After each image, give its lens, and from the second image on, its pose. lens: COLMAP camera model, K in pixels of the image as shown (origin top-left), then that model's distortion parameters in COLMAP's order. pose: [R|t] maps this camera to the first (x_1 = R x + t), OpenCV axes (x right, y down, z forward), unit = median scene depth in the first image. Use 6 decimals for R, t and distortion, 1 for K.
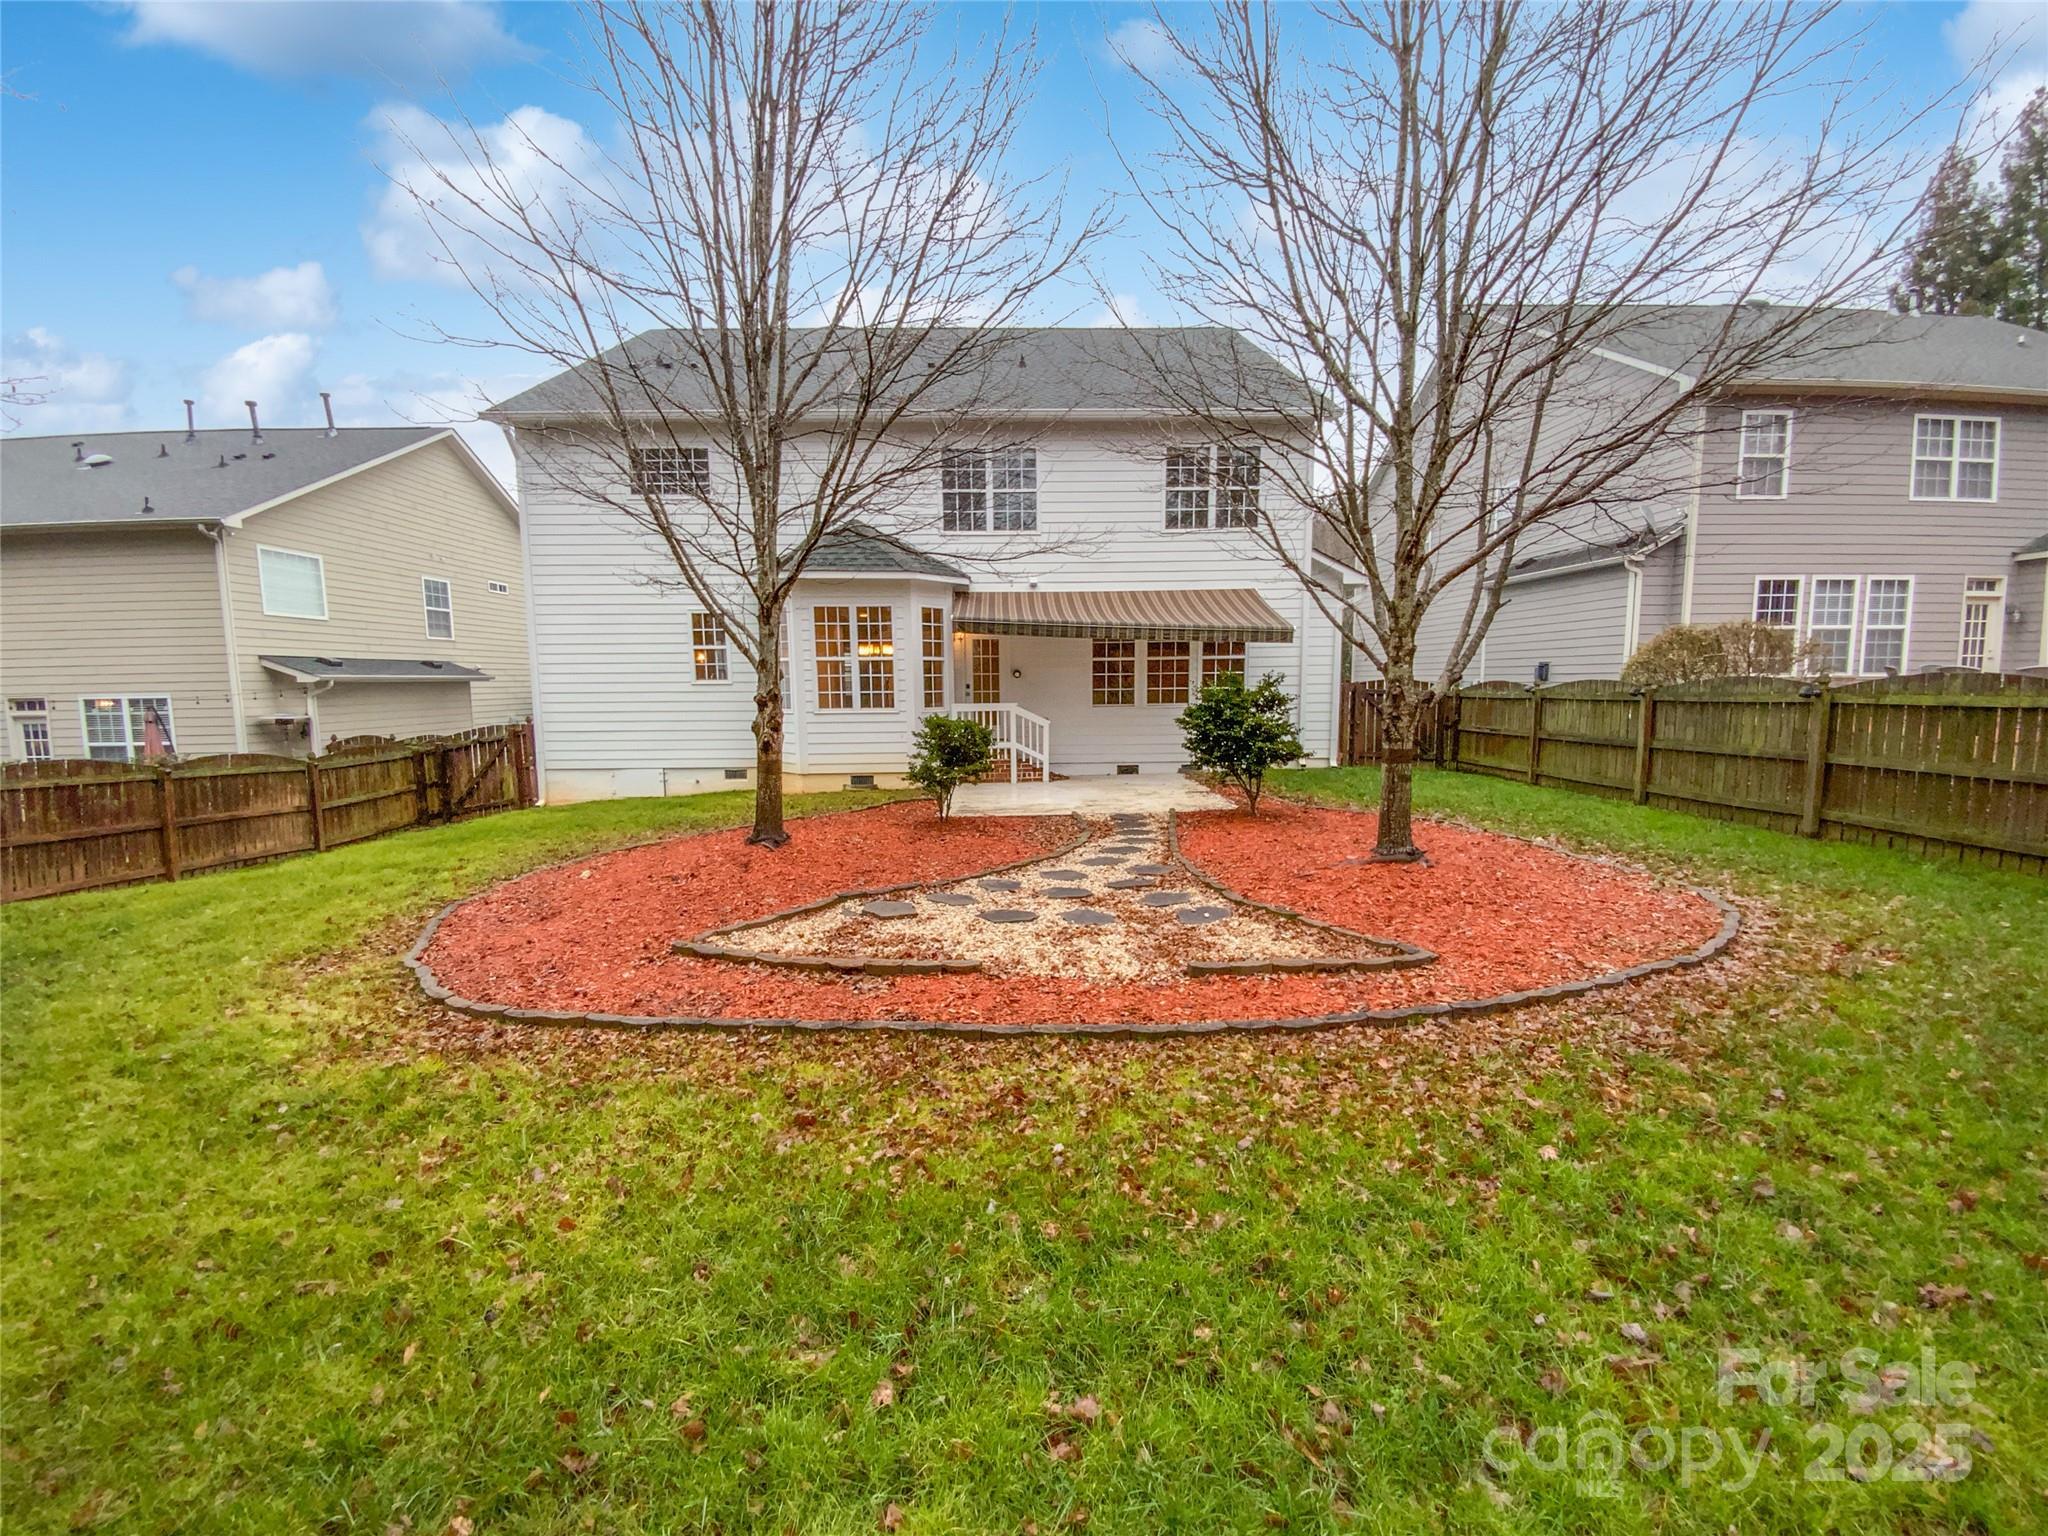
lens RADIAL K [[834.0, 0, 1026.8], [0, 834.0, 763.4], [0, 0, 1]] dist [0.004380, -0.002624]
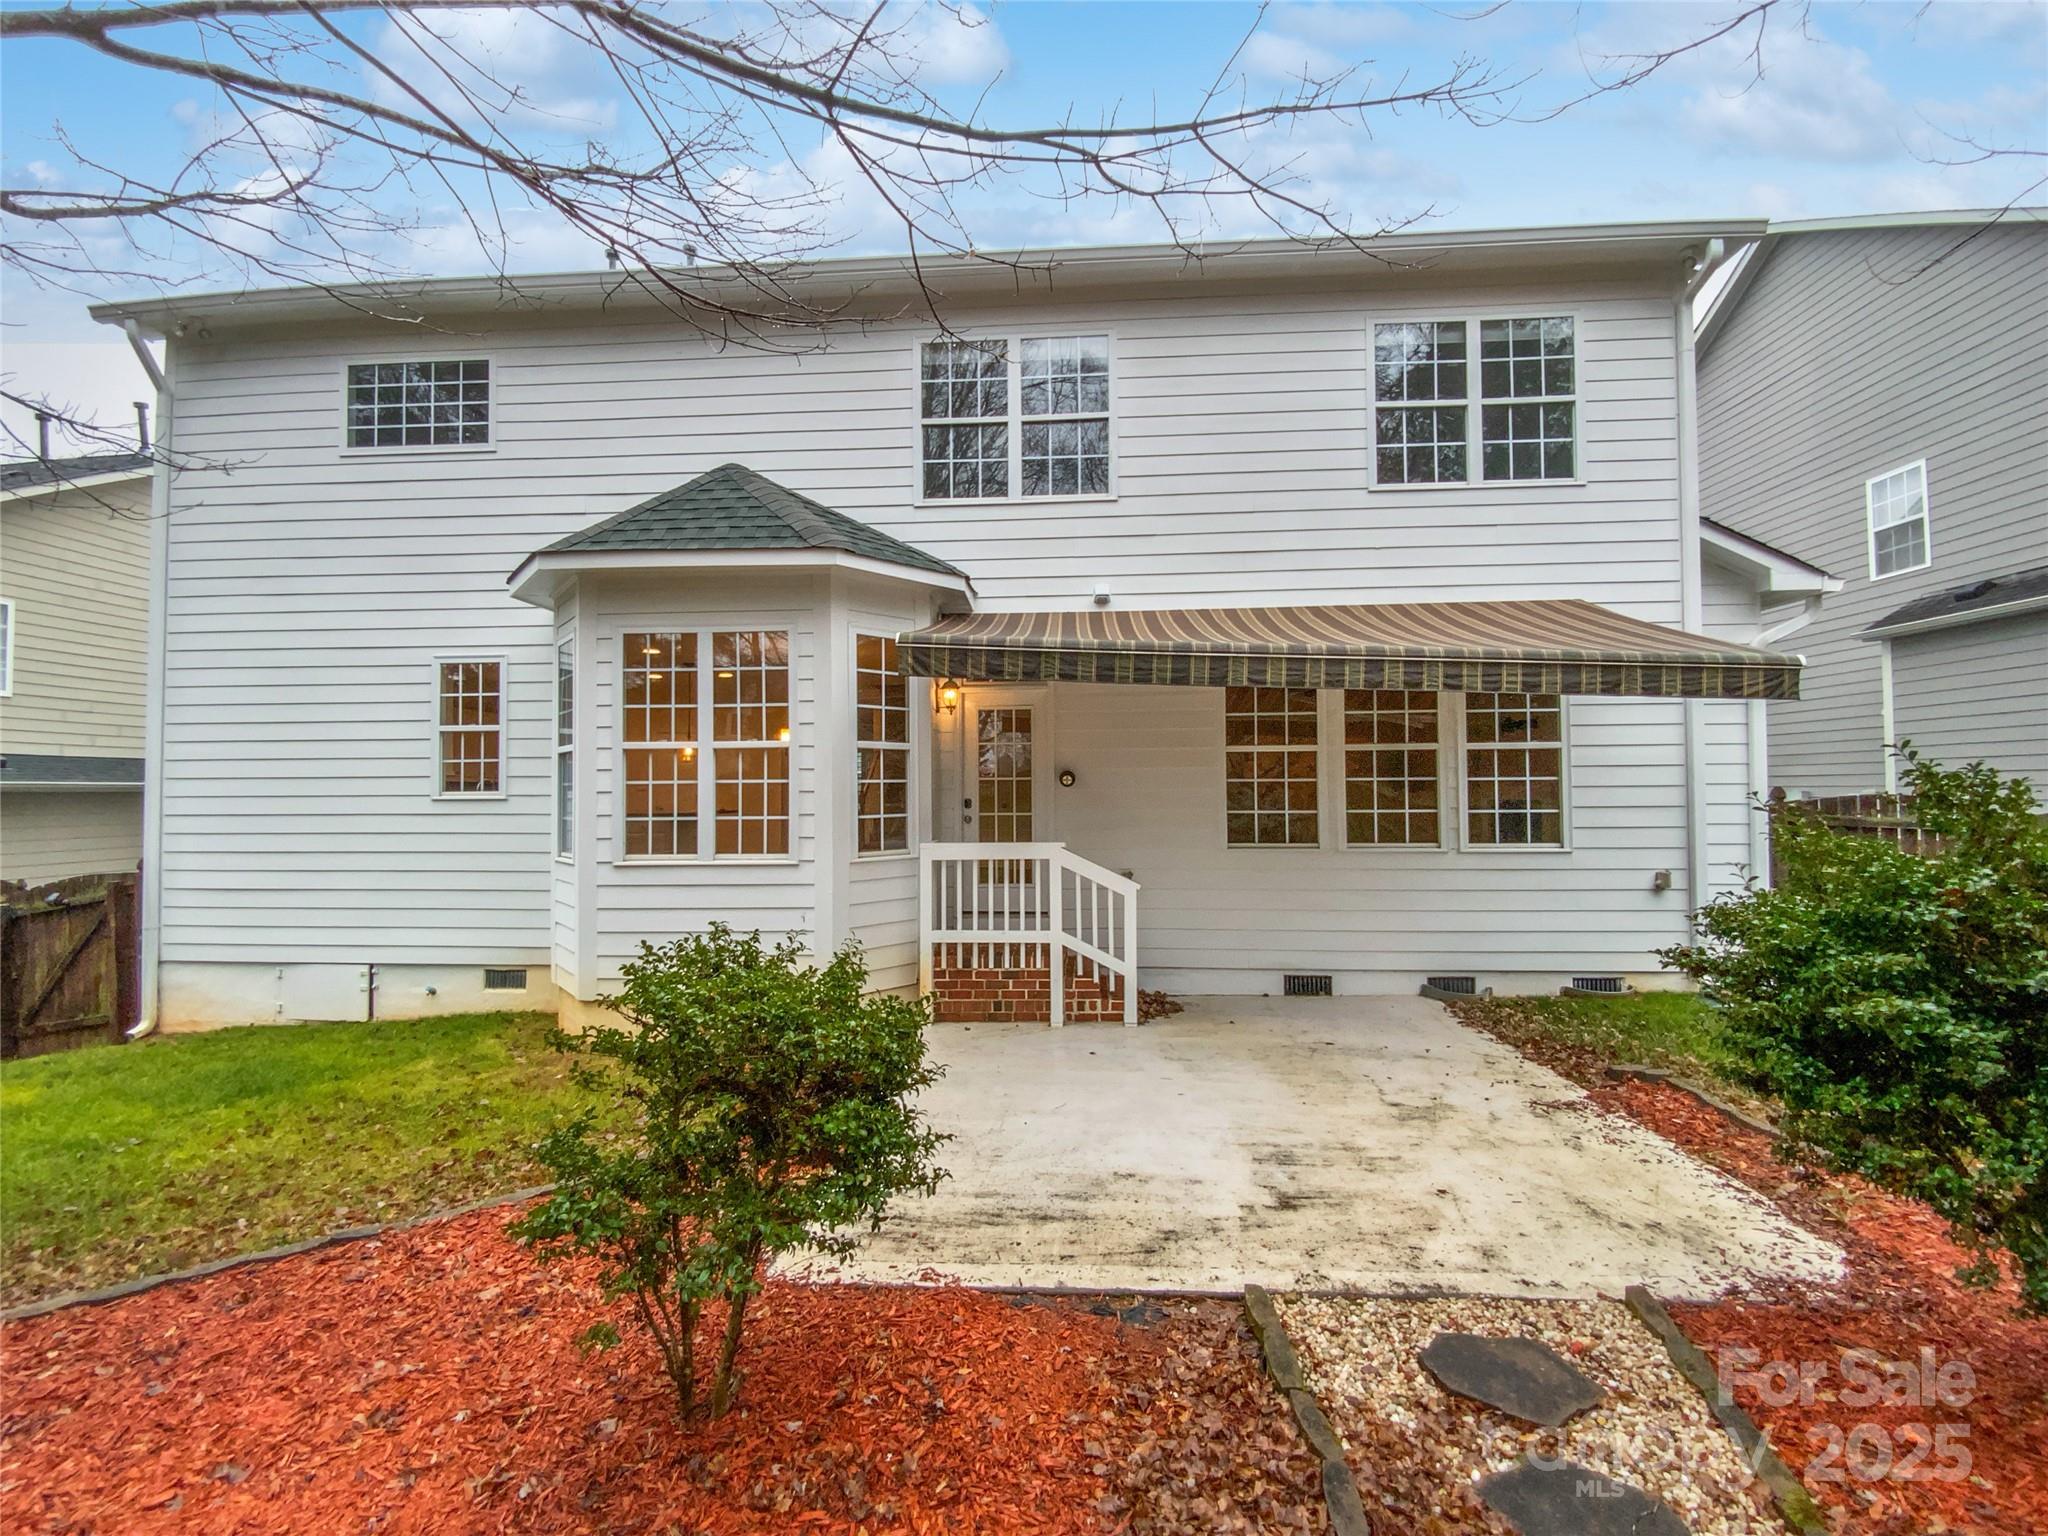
lens RADIAL K [[834.0, 0, 1026.0], [0, 834.0, 769.8], [0, 0, 1]] dist [0.004380, -0.002624]
pose [[0.996185, 0.000391, -0.087270, 0.006265], [-0.011212, 0.992276, -0.123539, -0.054316], [0.086548, 0.124046, 0.988495, 0.530105]]
